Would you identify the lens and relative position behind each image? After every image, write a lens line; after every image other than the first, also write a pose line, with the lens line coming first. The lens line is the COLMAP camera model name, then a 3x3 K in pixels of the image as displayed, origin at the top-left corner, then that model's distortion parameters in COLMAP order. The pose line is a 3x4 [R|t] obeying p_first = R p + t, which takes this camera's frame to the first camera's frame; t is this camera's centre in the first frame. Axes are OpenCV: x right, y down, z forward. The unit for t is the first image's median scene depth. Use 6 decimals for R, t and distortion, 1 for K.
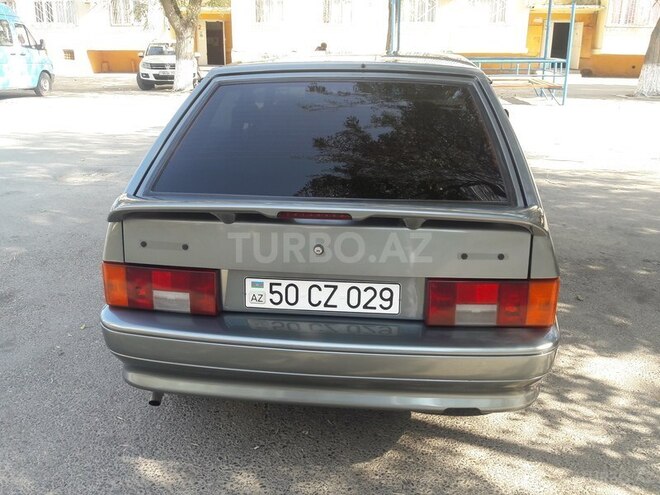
lens RADIAL K [[611.8, 0, 327.2], [0, 611.8, 244.5], [0, 0, 1]] dist [0.003906, 0.000000]
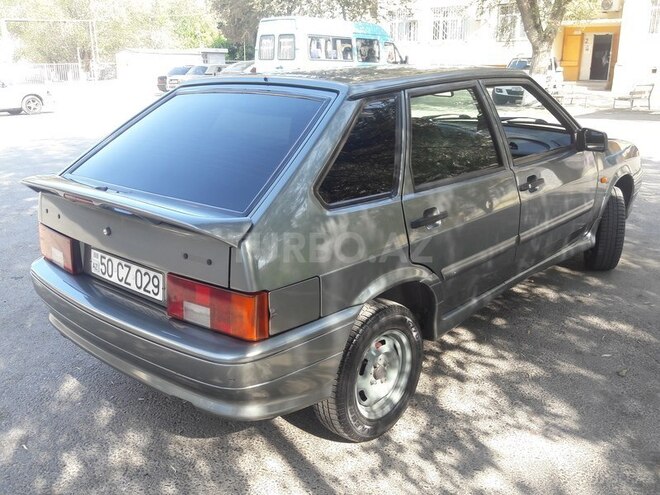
lens RADIAL K [[611.8, 0, 325.1], [0, 611.8, 248.8], [0, 0, 1]] dist [0.003906, 0.000000]
pose [[0.833519, 0.157396, -0.529596, 0.916670], [-0.165940, 0.985624, 0.031759, -0.062780], [0.526982, 0.061409, 0.847655, 0.206843]]
